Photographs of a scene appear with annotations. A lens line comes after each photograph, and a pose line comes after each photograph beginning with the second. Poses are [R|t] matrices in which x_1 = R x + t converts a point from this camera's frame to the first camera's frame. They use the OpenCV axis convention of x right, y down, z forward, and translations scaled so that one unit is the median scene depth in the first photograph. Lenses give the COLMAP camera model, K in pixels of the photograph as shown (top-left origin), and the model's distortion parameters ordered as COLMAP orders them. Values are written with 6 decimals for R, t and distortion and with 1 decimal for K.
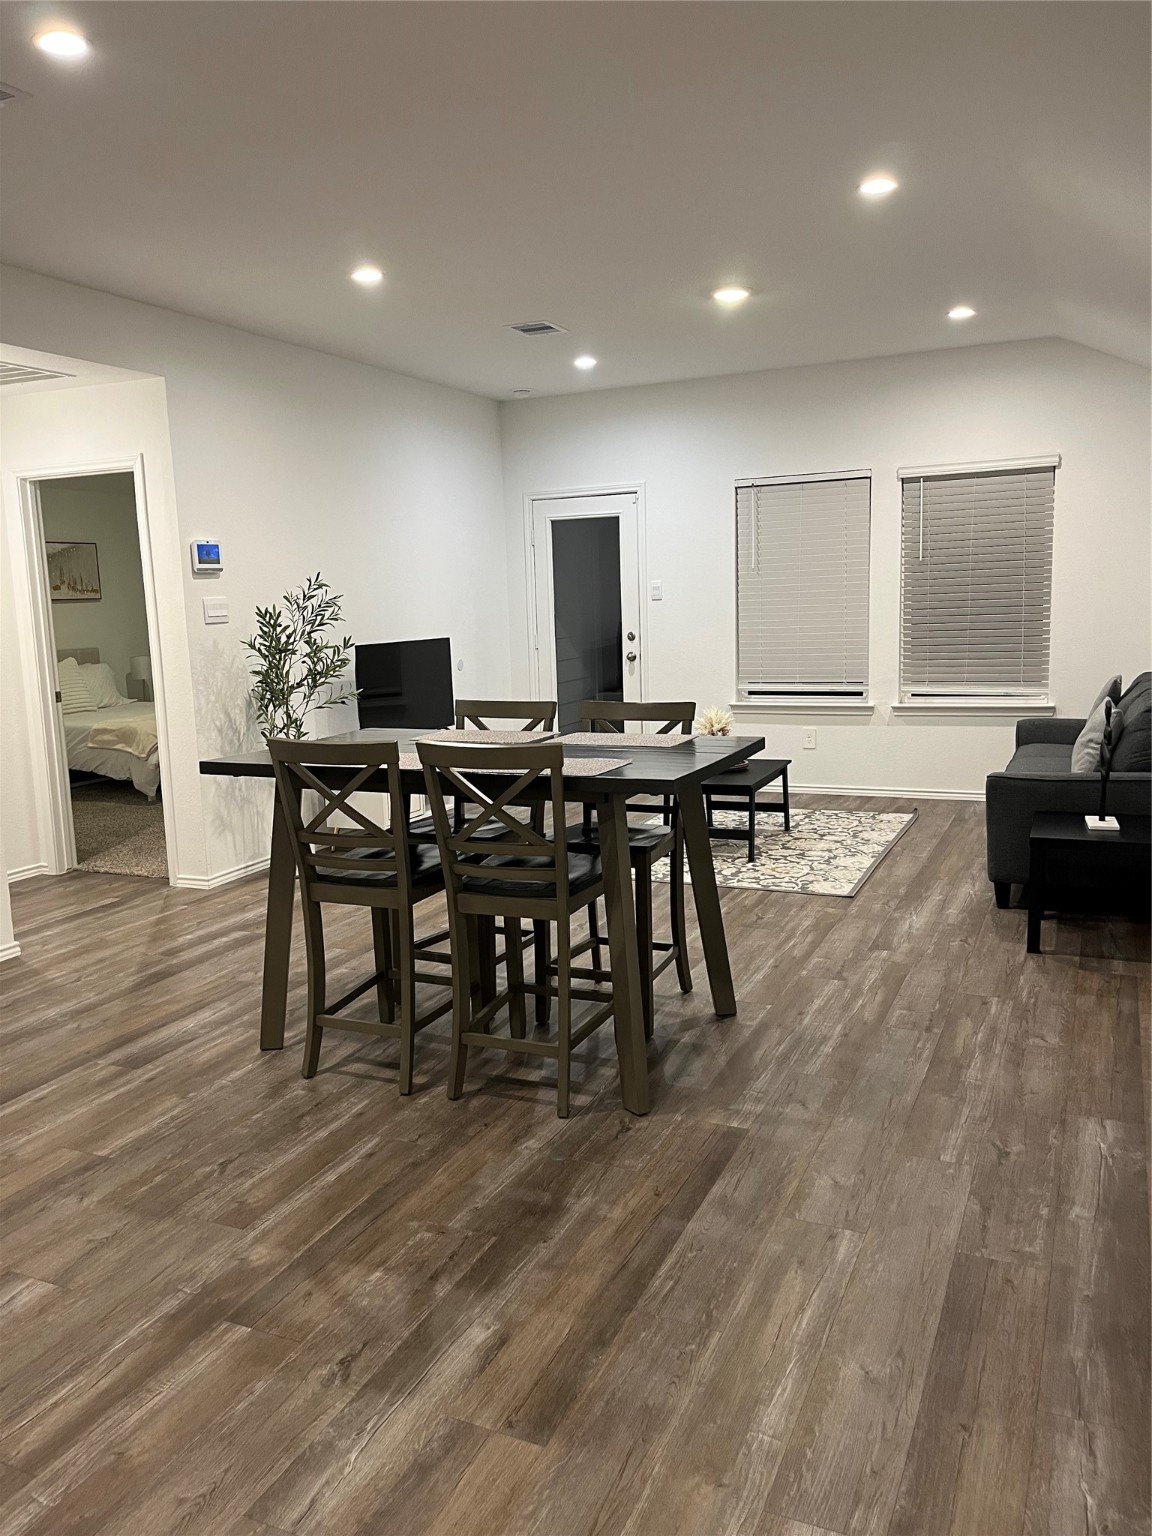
lens RADIAL K [[1161.3, 0, 574.2], [0, 1161.3, 768.1], [0, 0, 1]] dist [0.013835, -0.000619]
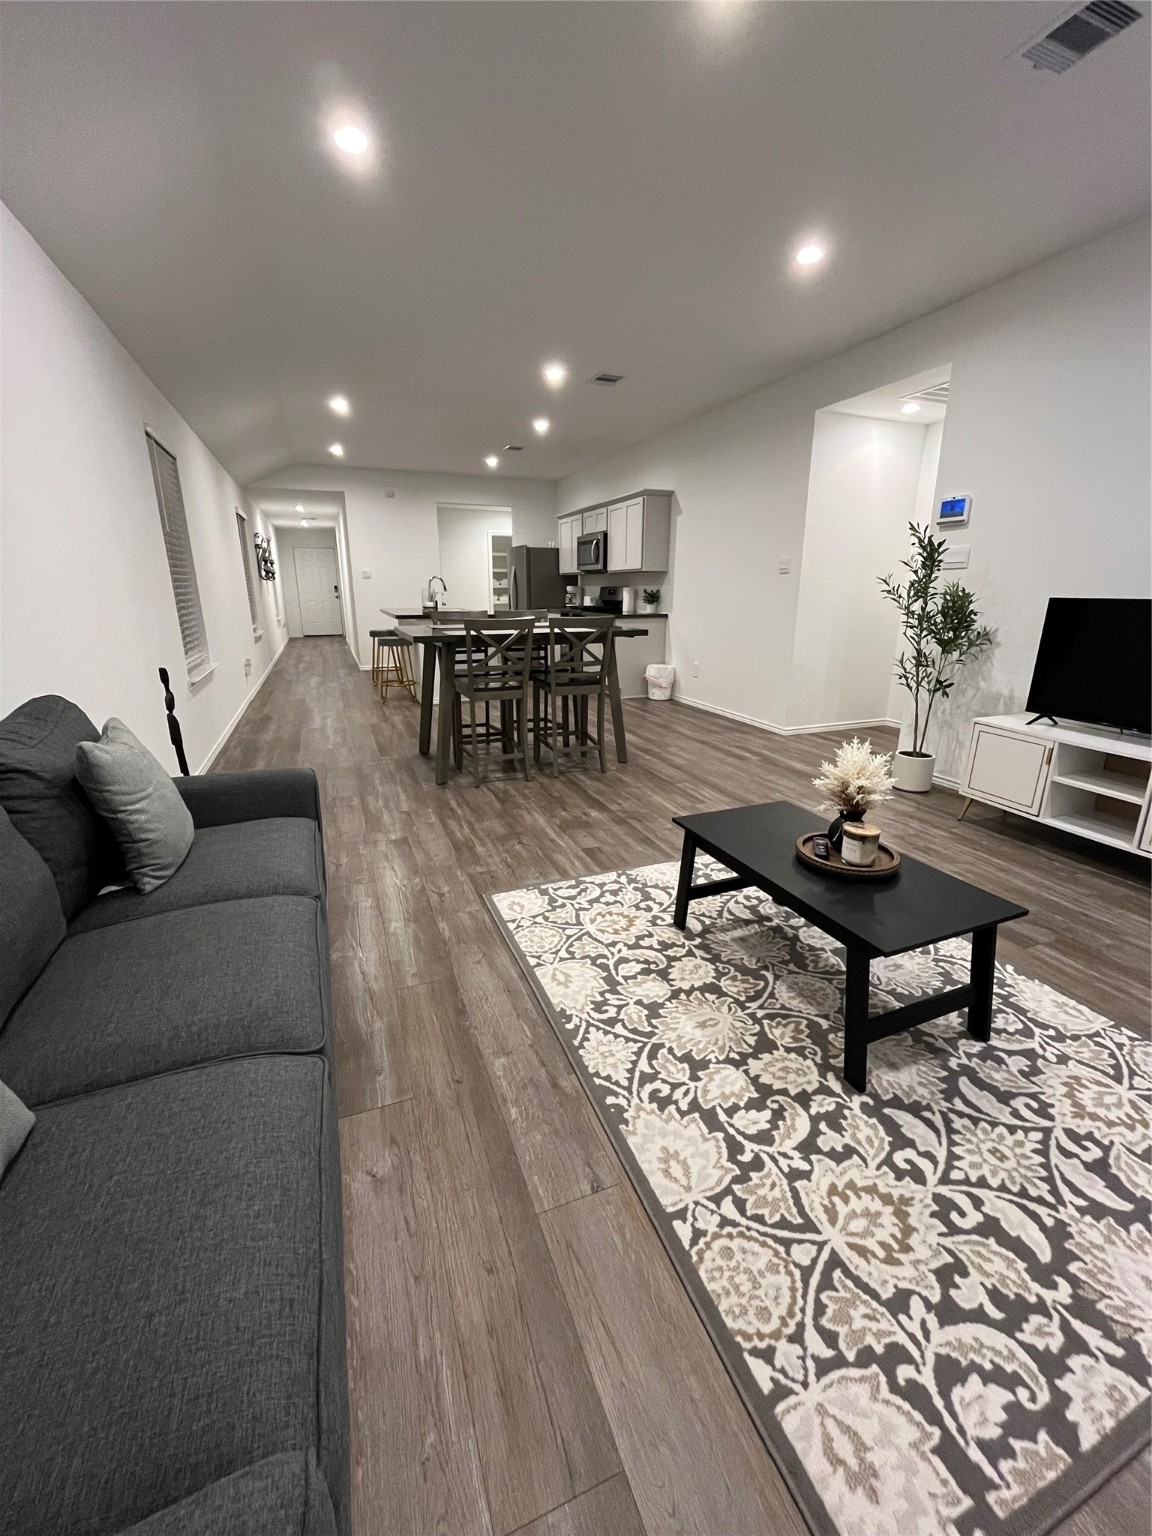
lens RADIAL K [[623.6, 0, 581.6], [0, 623.6, 766.4], [0, 0, 1]] dist [-0.002449, 0.000827]
pose [[-0.690805, 0.231844, -0.684862, 0.626561], [-0.082867, 0.915569, 0.393531, -0.224151], [0.718277, 0.328605, -0.613268, 1.673229]]
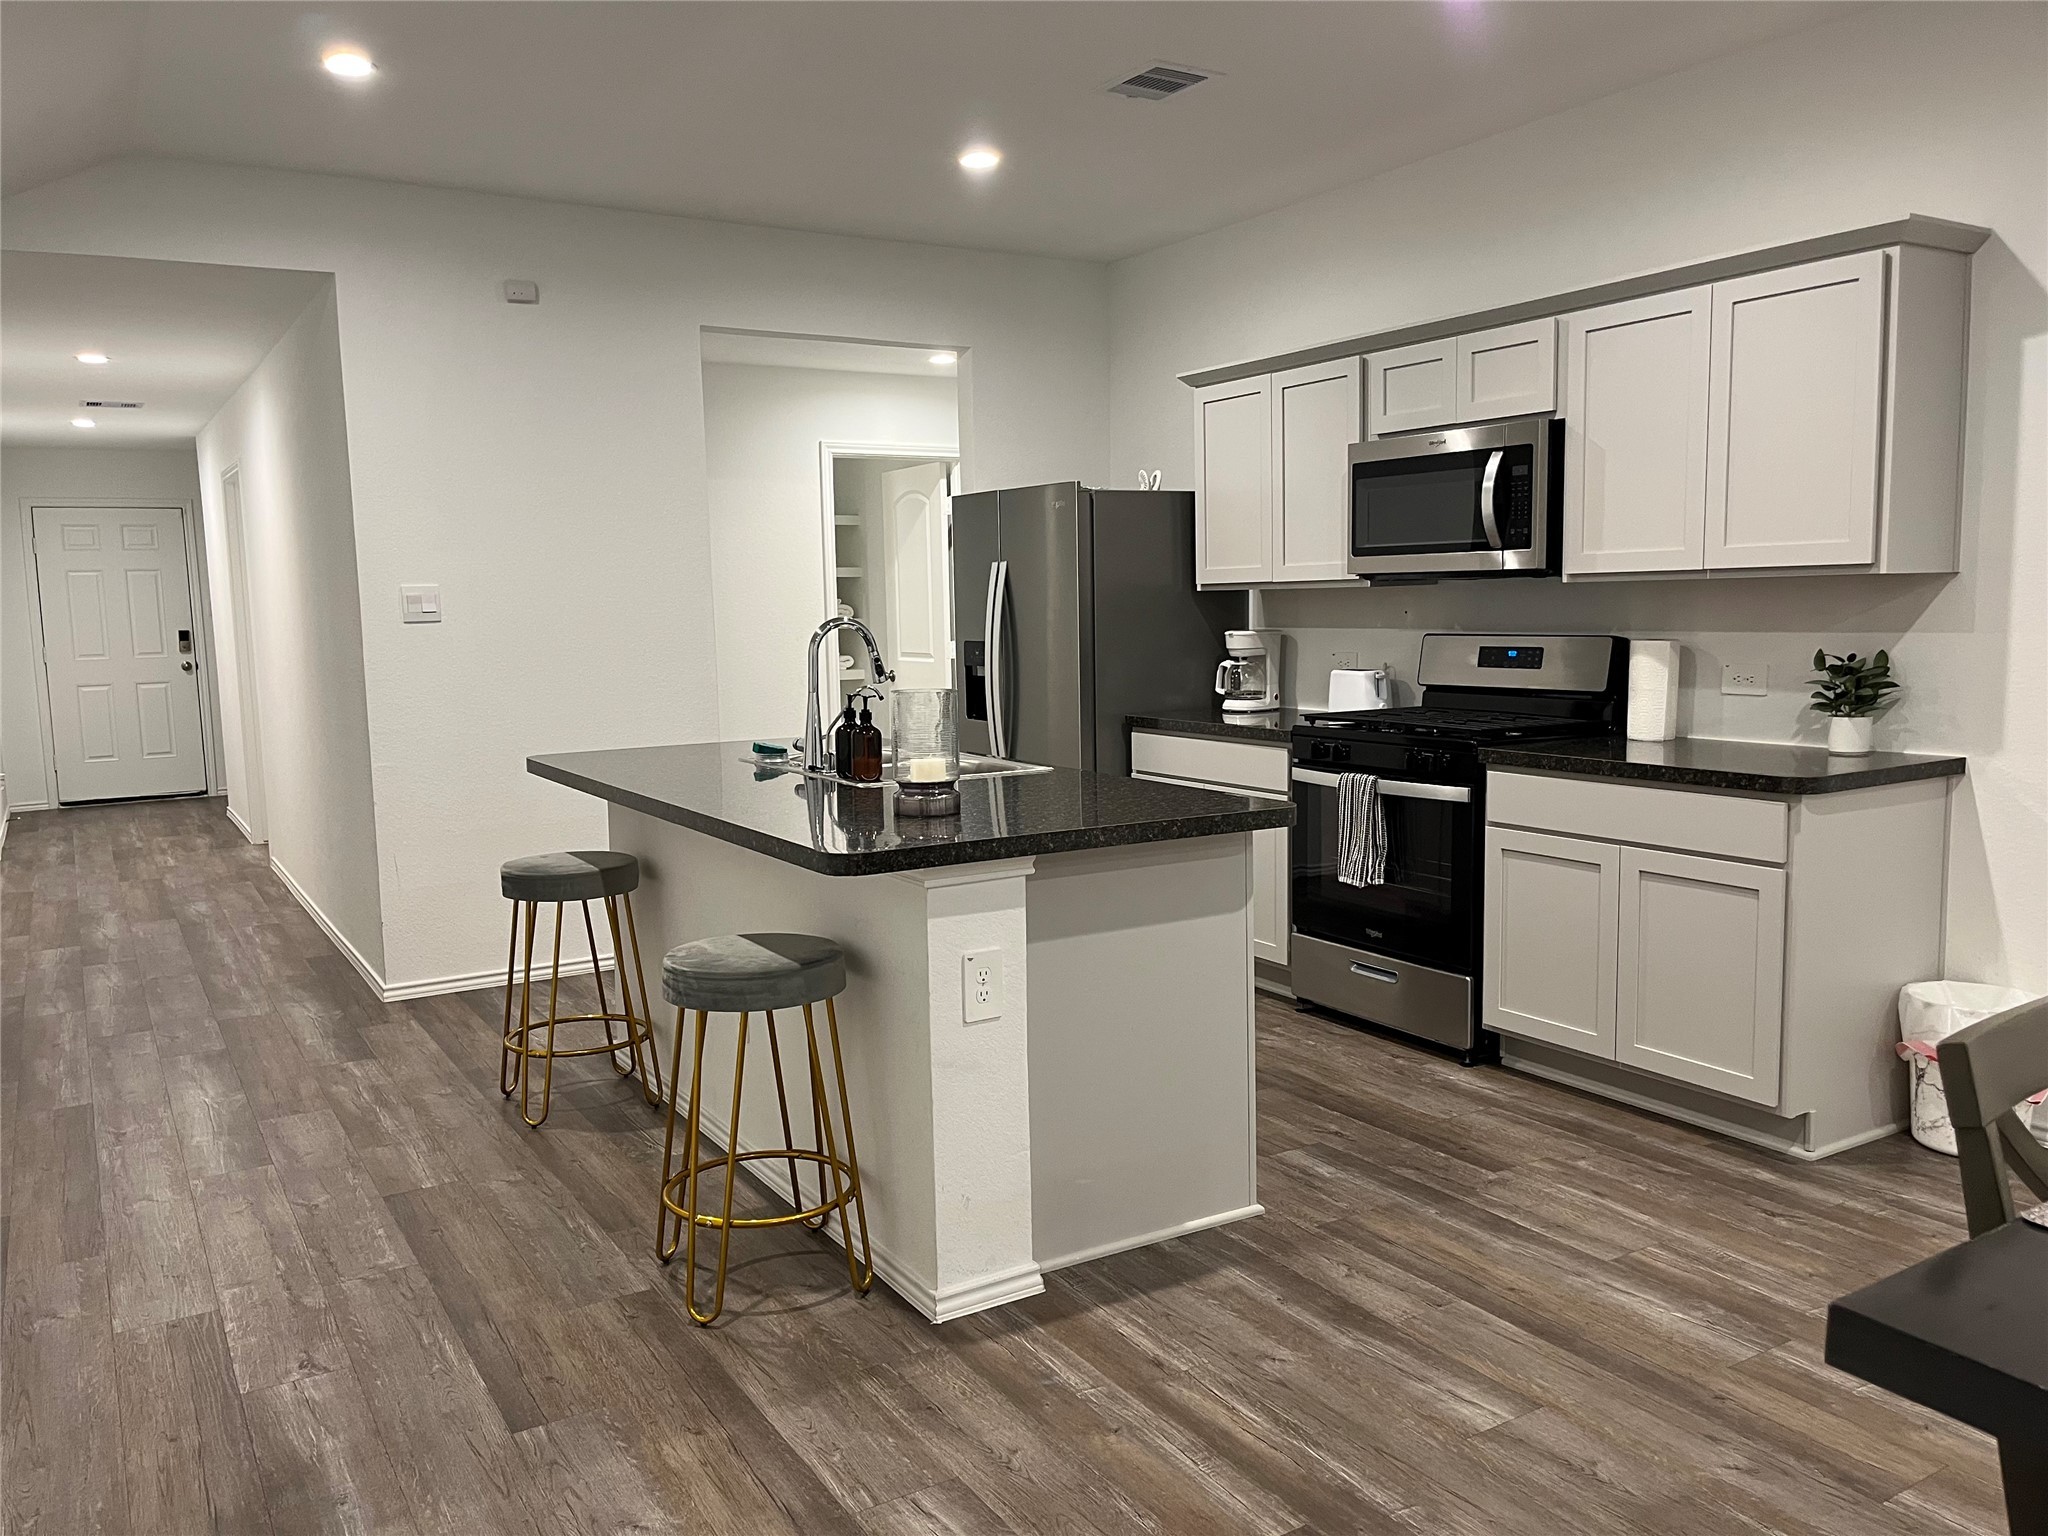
lens RADIAL K [[1548.5, 0, 1022.7], [0, 1548.5, 772.4], [0, 0, 1]] dist [0.013835, -0.000619]
pose [[-0.556344, 0.135422, -0.819843, 0.299476], [-0.084994, 0.972182, 0.218263, -0.105647], [0.826594, 0.191111, -0.529357, 0.701295]]
